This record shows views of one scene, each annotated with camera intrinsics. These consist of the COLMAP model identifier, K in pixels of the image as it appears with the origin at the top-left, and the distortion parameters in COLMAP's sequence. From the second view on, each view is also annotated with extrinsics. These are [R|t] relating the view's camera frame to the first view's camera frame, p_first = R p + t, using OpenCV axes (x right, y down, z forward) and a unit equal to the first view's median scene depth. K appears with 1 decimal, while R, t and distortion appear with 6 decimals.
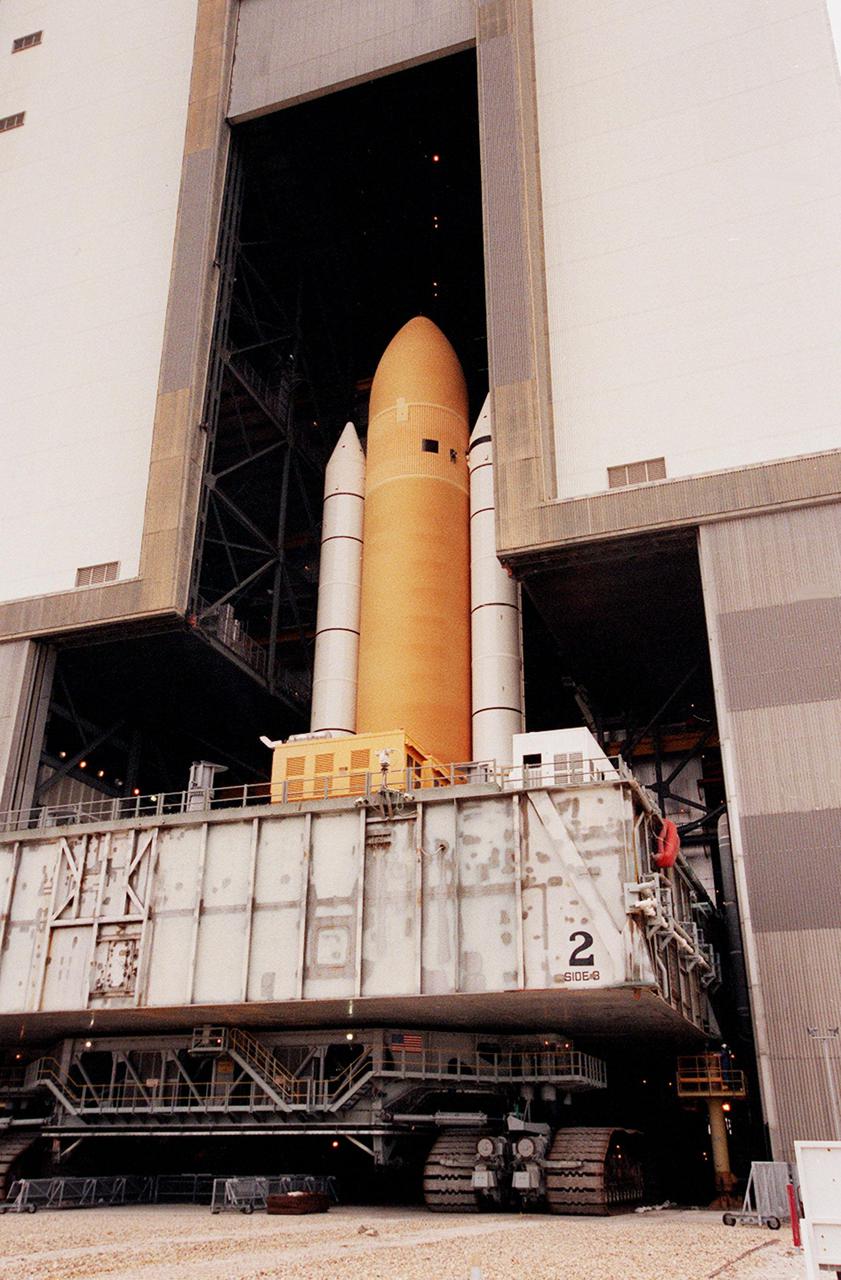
lens RADIAL K [[1104.9, 0, 420.5], [0, 1104.9, 640.0], [0, 0, 1]] dist [-0.010578, 0.133622]
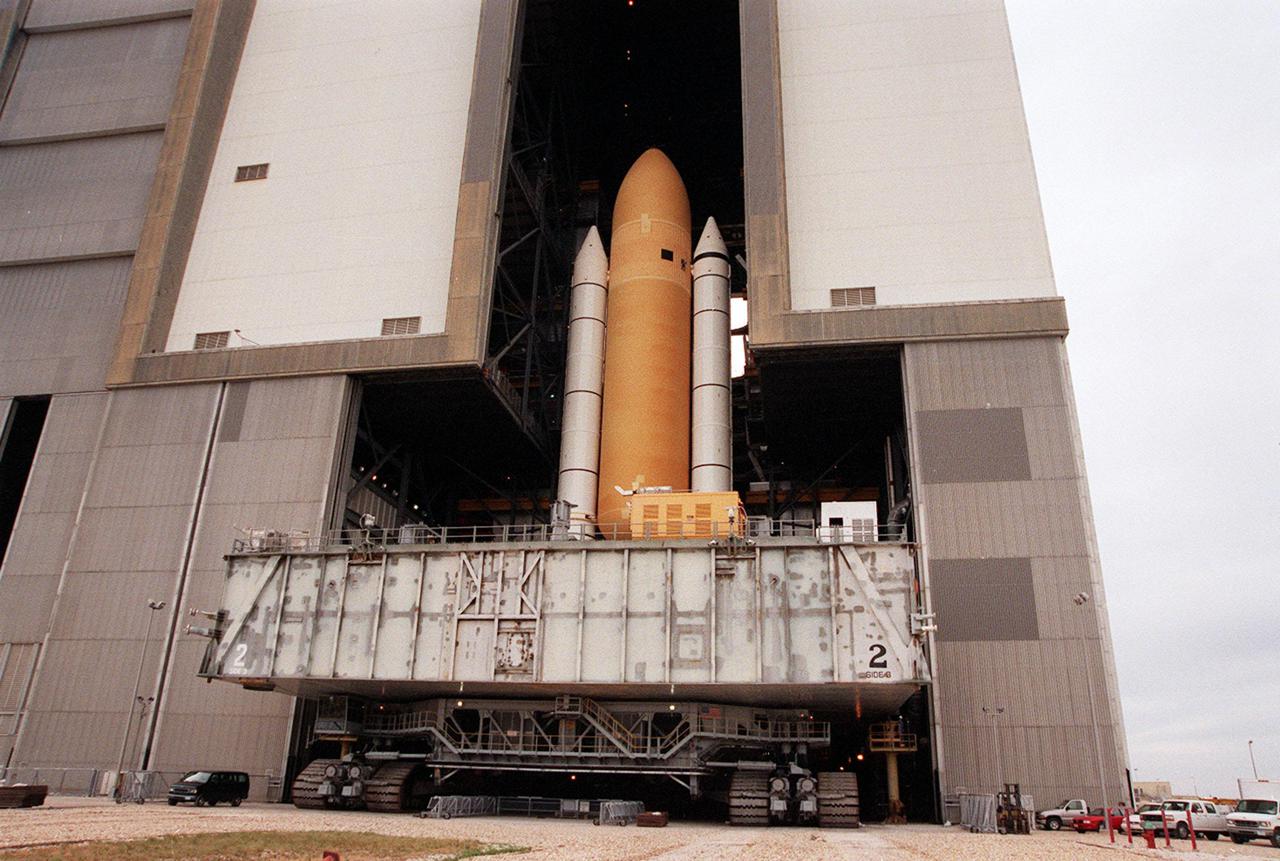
lens RADIAL K [[936.9, 0, 640.0], [0, 936.9, 430.5], [0, 0, 1]] dist [-0.068127, 0.000267]
pose [[0.985658, 0.076848, 0.150240, -0.310901], [-0.086959, 0.994286, 0.061918, -0.054163], [-0.144624, -0.074095, 0.986709, -0.116761]]
